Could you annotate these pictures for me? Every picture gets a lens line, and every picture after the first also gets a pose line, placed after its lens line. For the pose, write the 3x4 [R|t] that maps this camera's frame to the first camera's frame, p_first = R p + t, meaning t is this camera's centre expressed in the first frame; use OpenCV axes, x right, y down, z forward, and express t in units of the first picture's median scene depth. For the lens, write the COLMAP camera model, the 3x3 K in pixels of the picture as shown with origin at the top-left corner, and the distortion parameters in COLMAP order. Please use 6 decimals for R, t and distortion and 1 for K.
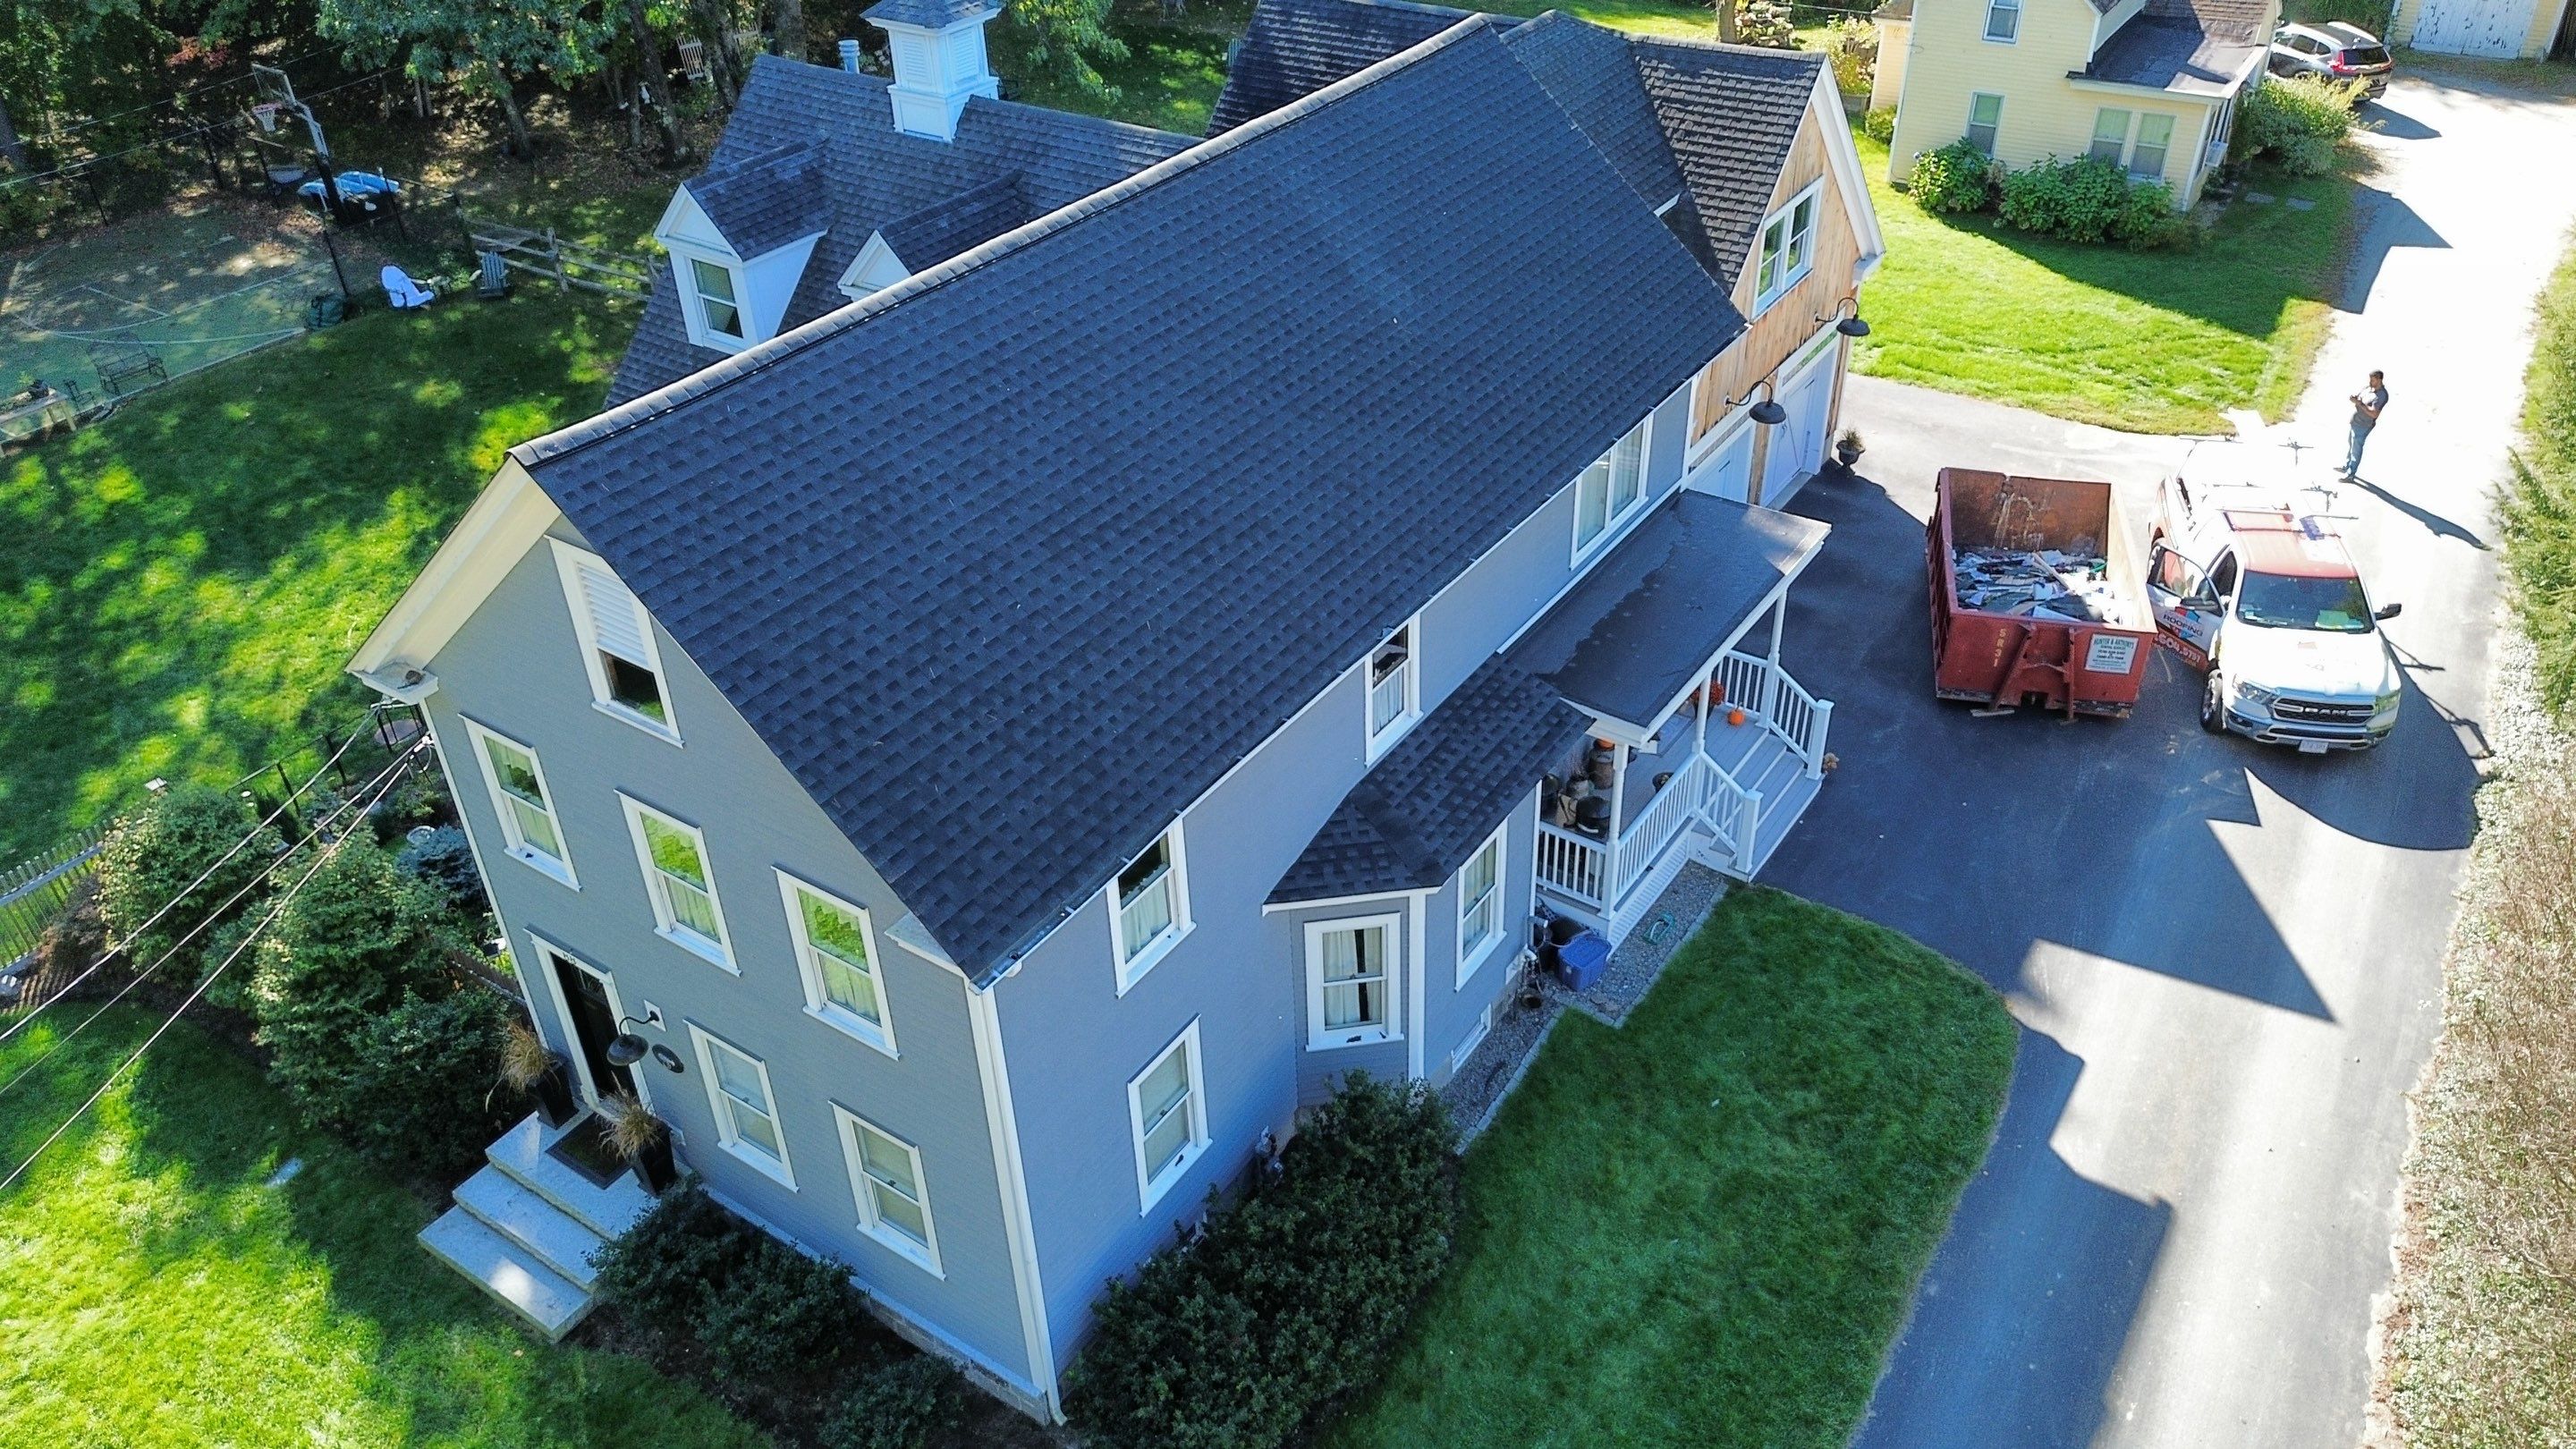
lens RADIAL K [[1846.2, 0, 1299.5], [0, 1846.2, 731.7], [0, 0, 1]] dist [0.114537, -0.128033]
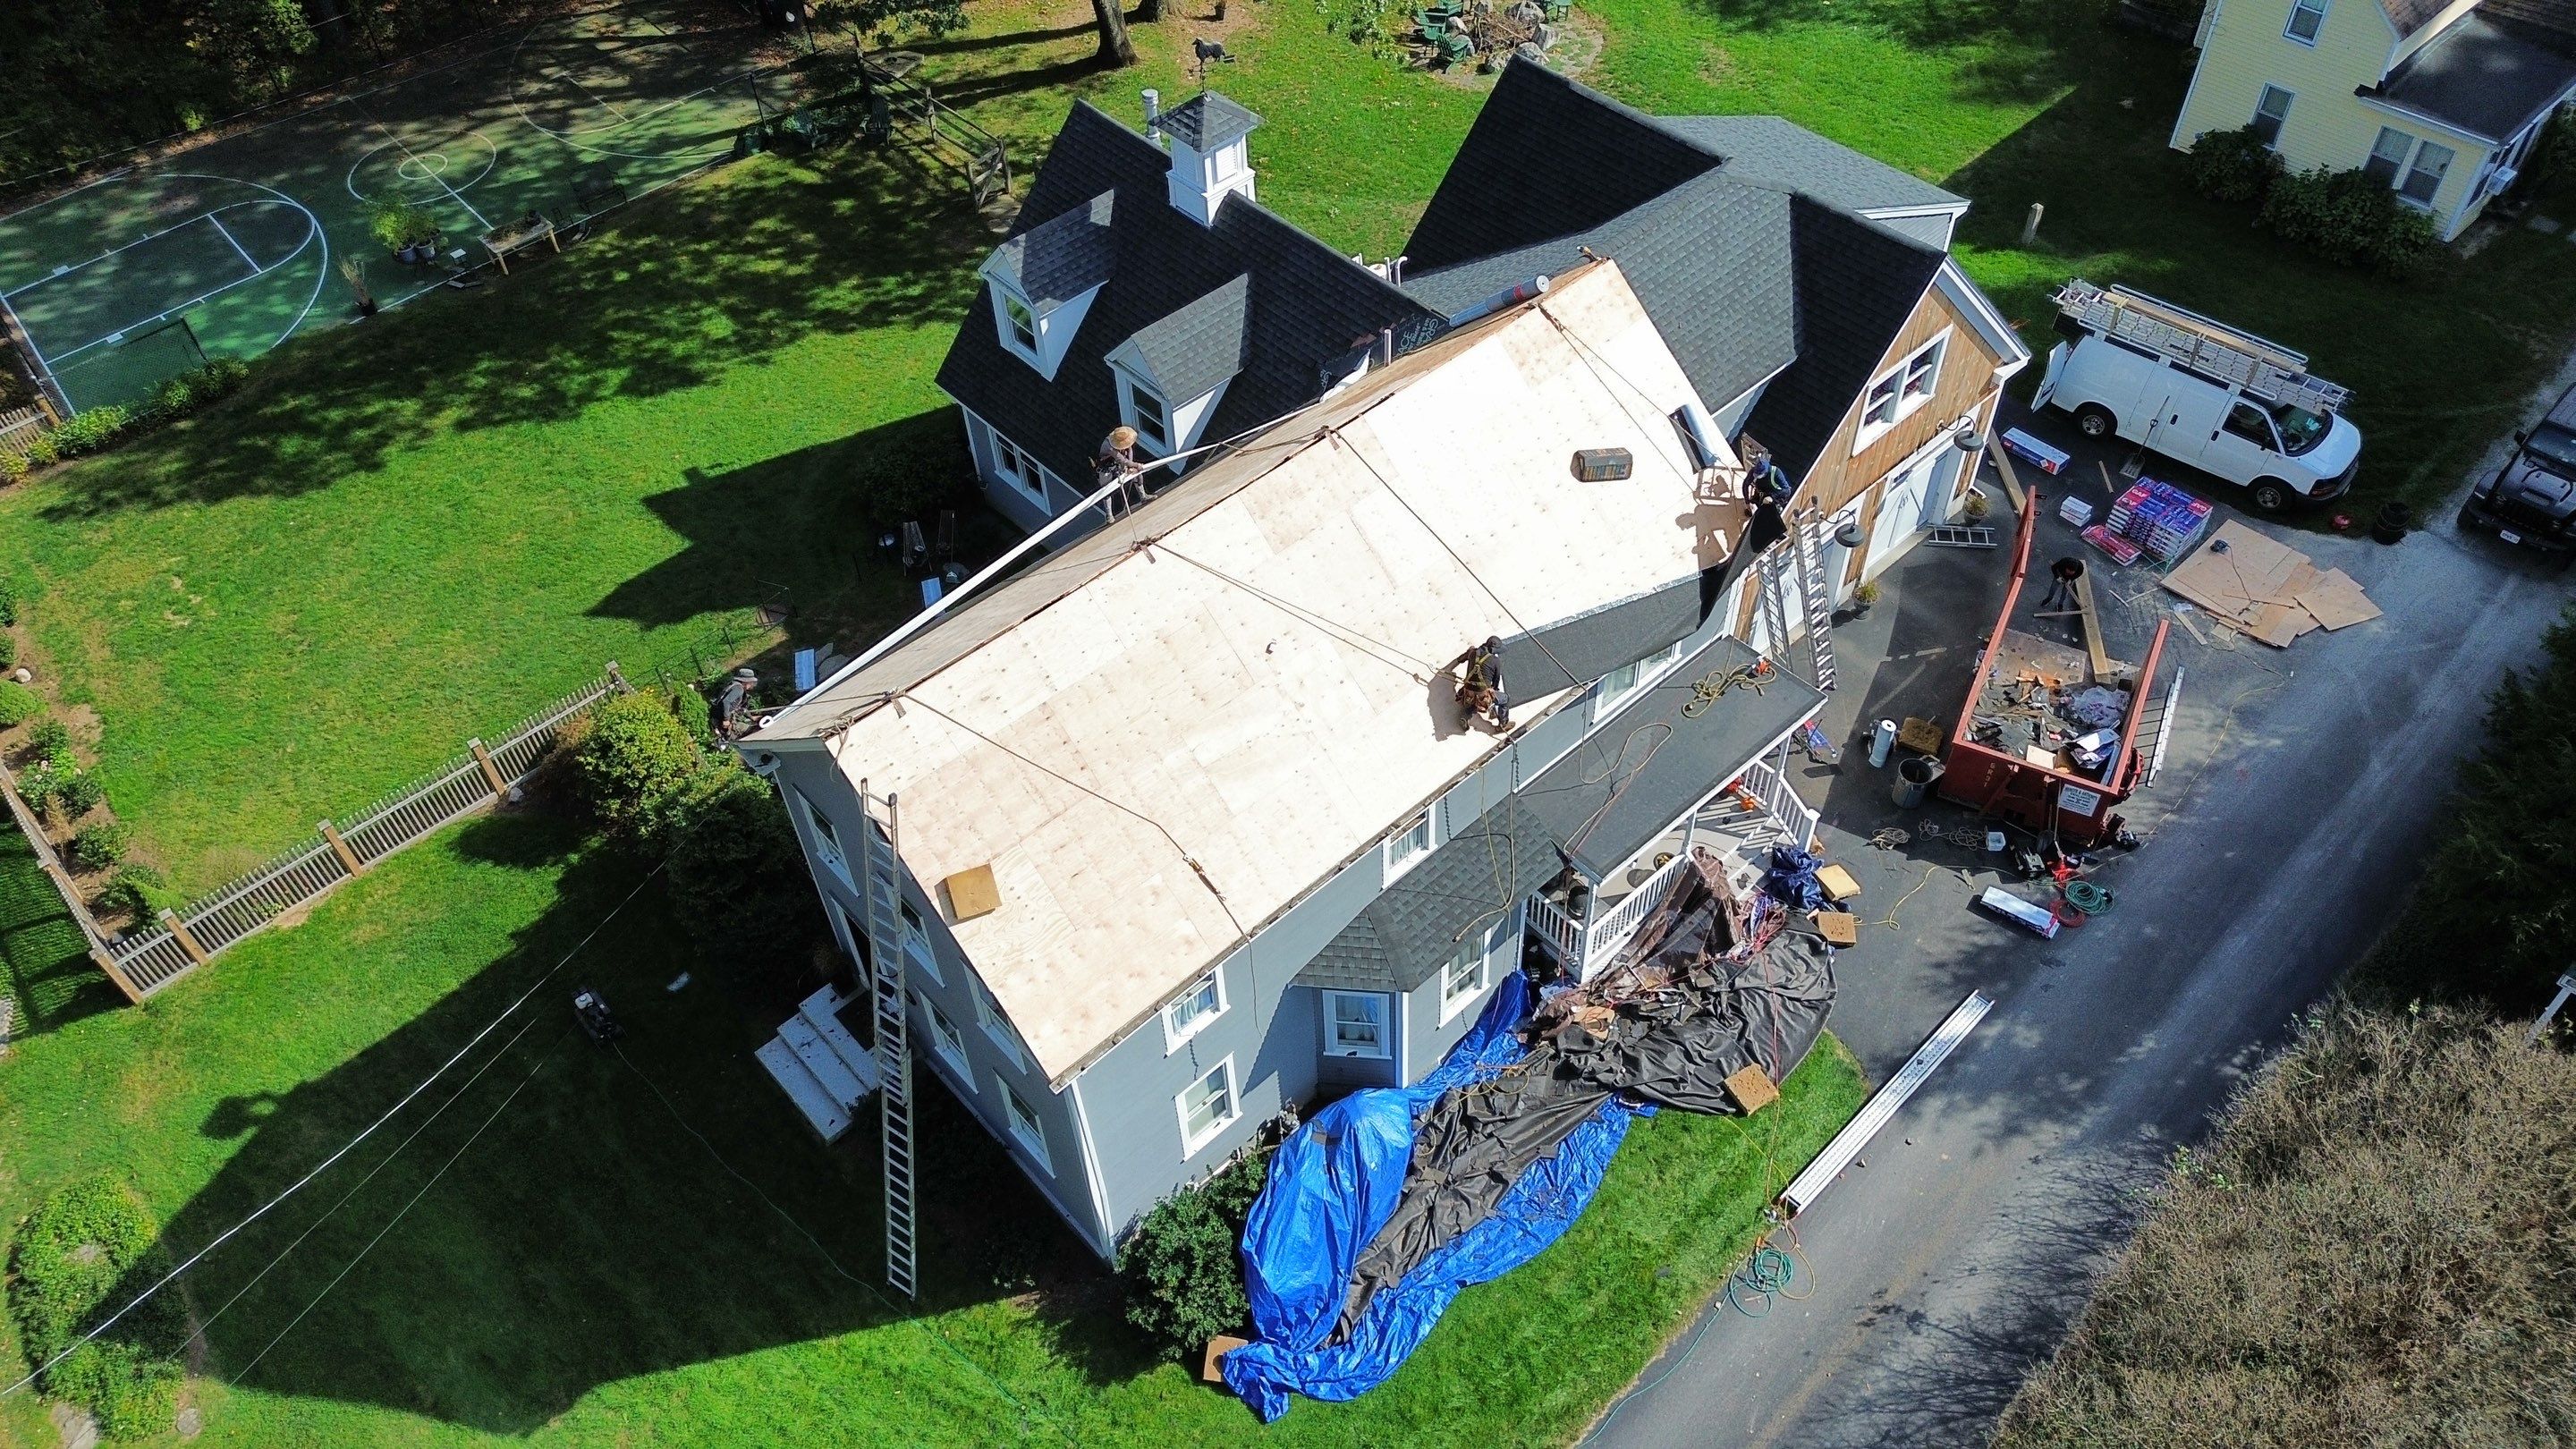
lens RADIAL K [[1846.2, 0, 1299.5], [0, 1846.2, 731.7], [0, 0, 1]] dist [0.114537, -0.128033]
pose [[0.970802, 0.173908, -0.165227, 0.103960], [-0.127783, 0.957830, 0.257356, -0.251074], [0.203016, -0.228729, 0.952086, -0.183343]]
